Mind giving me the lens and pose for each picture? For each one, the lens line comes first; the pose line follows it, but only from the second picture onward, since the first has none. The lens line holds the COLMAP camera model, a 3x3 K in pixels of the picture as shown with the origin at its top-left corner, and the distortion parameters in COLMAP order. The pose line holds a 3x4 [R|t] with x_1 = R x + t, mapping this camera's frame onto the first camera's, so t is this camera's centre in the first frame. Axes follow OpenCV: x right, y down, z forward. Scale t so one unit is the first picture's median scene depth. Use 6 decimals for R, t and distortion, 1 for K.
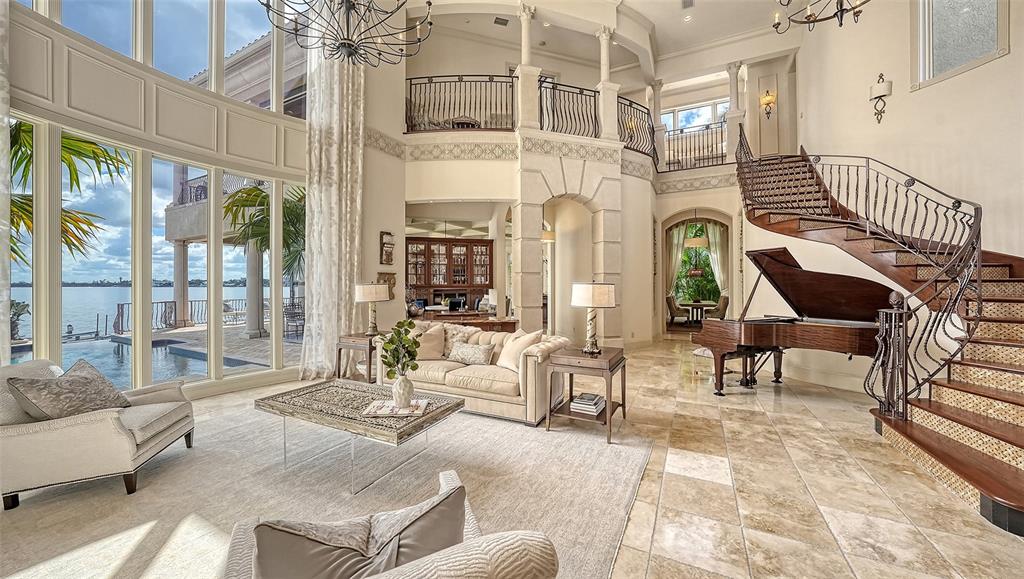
lens RADIAL K [[358.7, 0, 514.4], [0, 358.7, 282.1], [0, 0, 1]] dist [-0.000337, -0.000022]
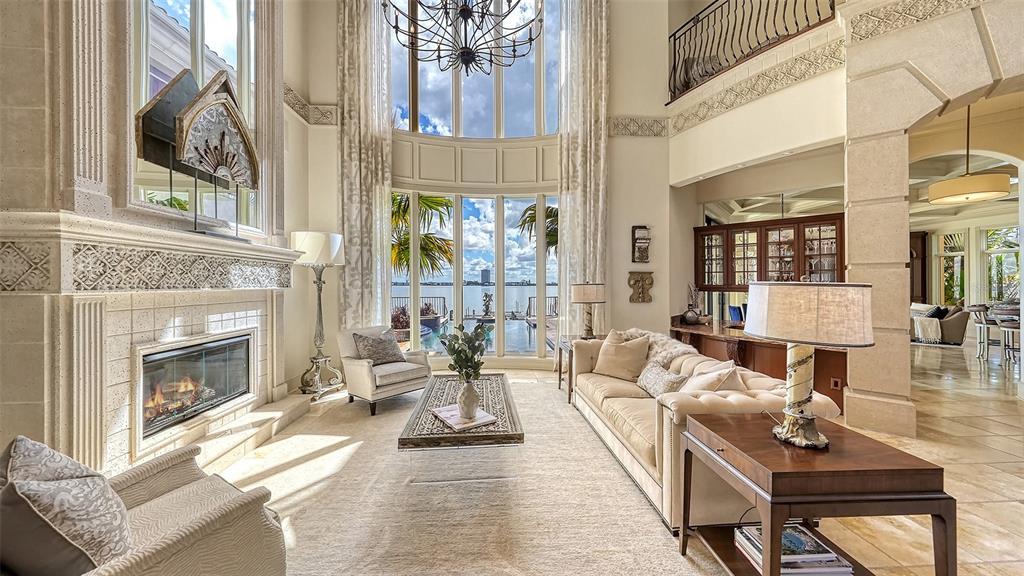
lens RADIAL K [[357.8, 0, 511.9], [0, 357.8, 285.2], [0, 0, 1]] dist [0.007106, -0.000023]
pose [[0.519882, 0.002129, -0.854235, 0.236262], [0.003485, 0.999983, 0.004613, 0.001859], [0.854231, -0.005375, 0.519866, 0.271758]]
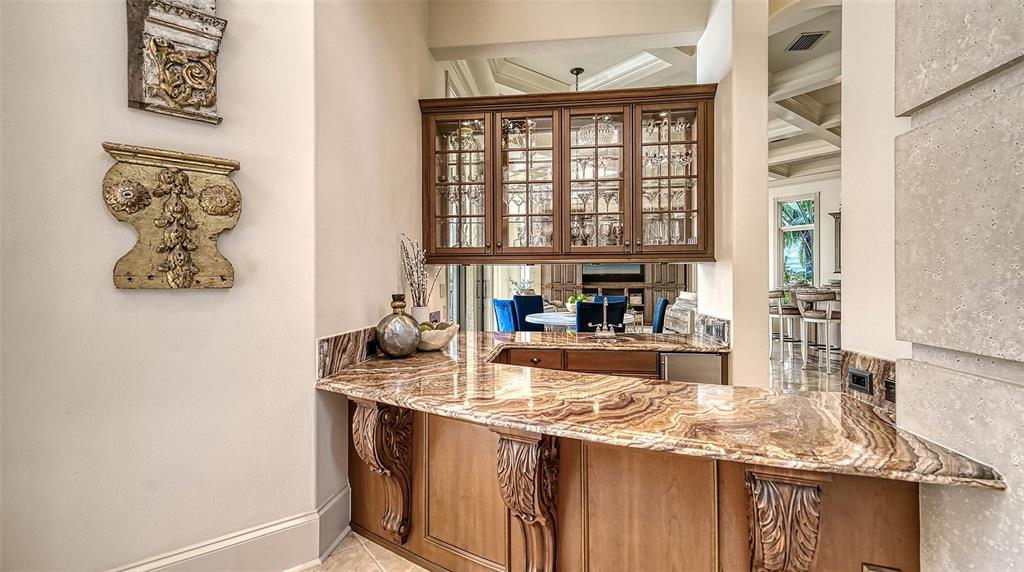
lens RADIAL K [[463.3, 0, 517.5], [0, 463.3, 281.5], [0, 0, 1]] dist [0.000863, 0.000099]
pose [[0.913713, 0.002690, -0.406350, -0.073683], [0.001212, 0.999956, 0.009345, 0.043409], [0.406358, -0.009031, 0.913669, 0.846505]]
